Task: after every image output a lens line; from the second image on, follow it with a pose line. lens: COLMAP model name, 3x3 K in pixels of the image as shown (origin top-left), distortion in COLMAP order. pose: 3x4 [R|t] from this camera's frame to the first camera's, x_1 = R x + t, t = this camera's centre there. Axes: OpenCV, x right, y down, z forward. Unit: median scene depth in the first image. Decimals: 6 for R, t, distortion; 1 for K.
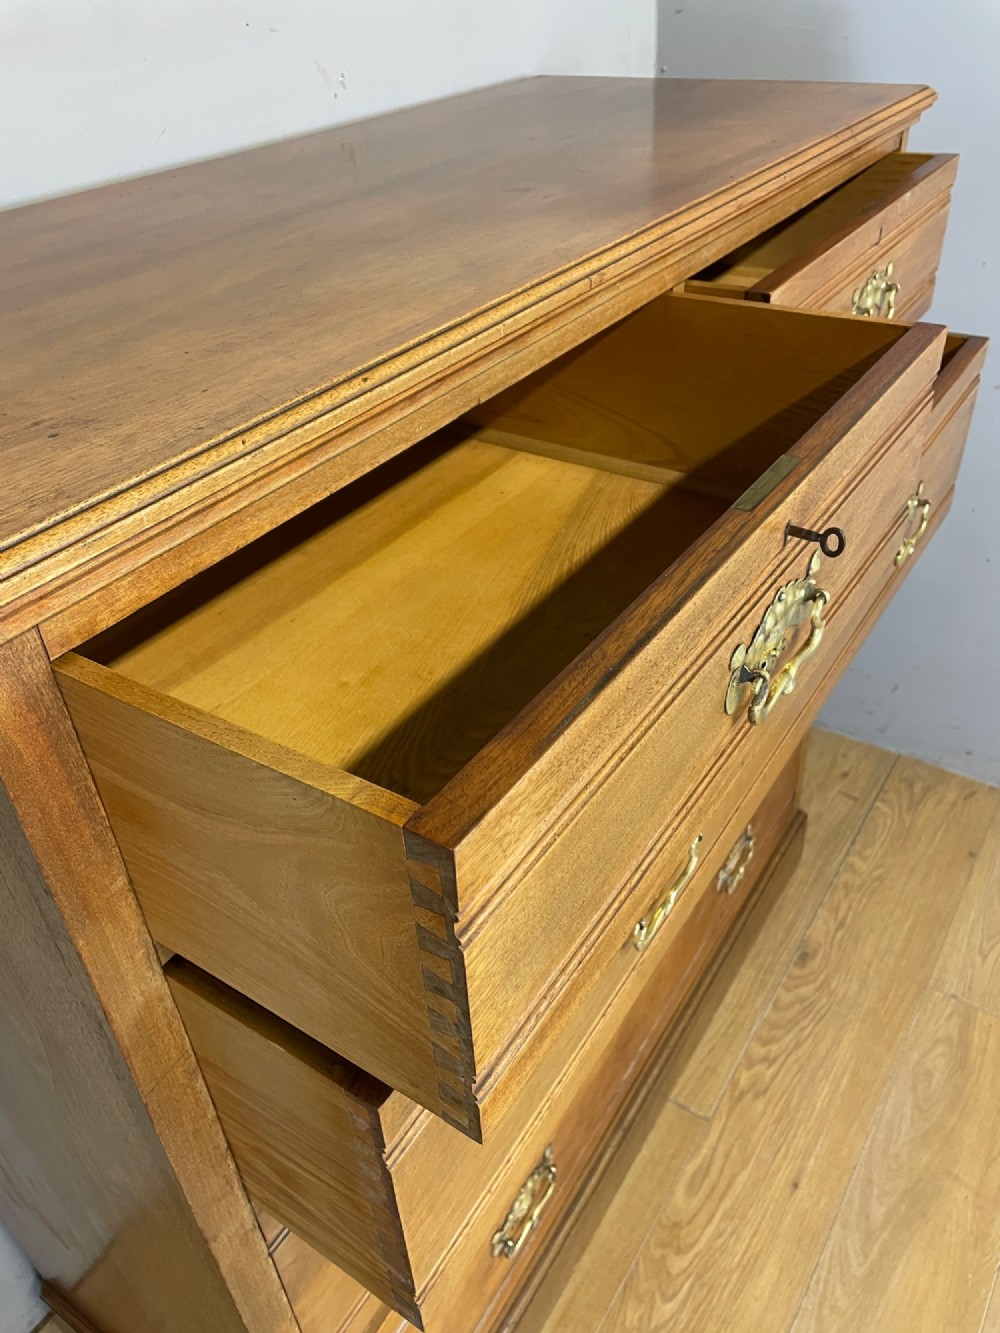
lens RADIAL K [[1018.0, 0, 512.7], [0, 1018.0, 648.3], [0, 0, 1]] dist [0.085711, -0.126370]
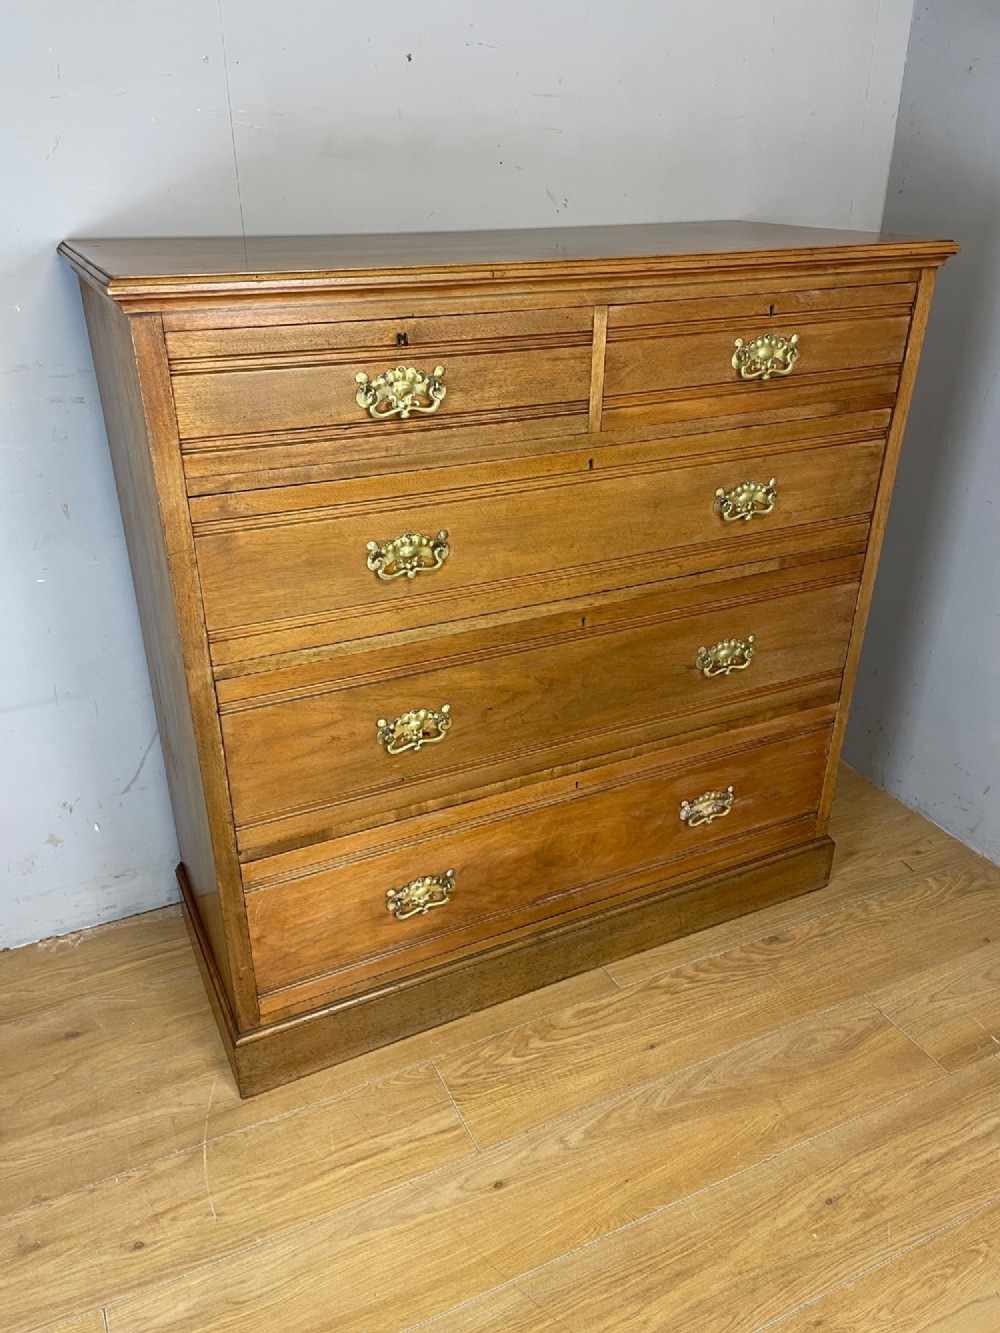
lens RADIAL K [[1011.7, 0, 497.7], [0, 1011.7, 674.2], [0, 0, 1]] dist [0.091069, -0.124488]
pose [[0.857629, 0.279737, -0.431532, 0.474592], [-0.331670, 0.942152, -0.048421, 0.191772], [0.393024, 0.184654, 0.900797, -0.262593]]
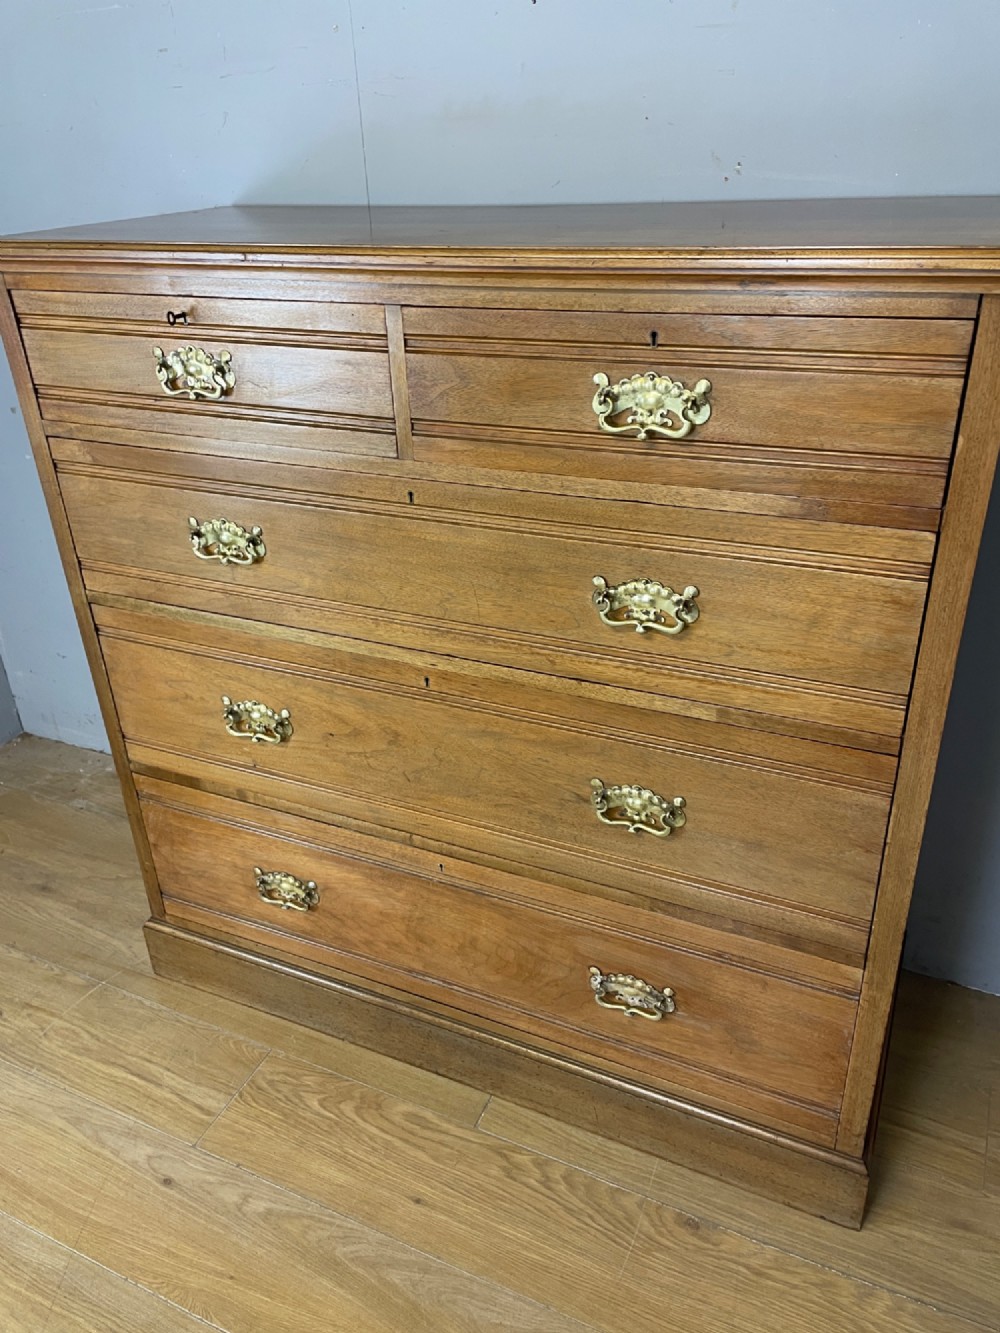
lens RADIAL K [[1012.2, 0, 495.5], [0, 1012.2, 662.8], [0, 0, 1]] dist [0.090459, -0.118817]
pose [[0.142258, 0.497882, -0.855498, 0.818845], [-0.541785, 0.762491, 0.353663, -0.279339], [0.828391, 0.413184, 0.378215, 0.401284]]
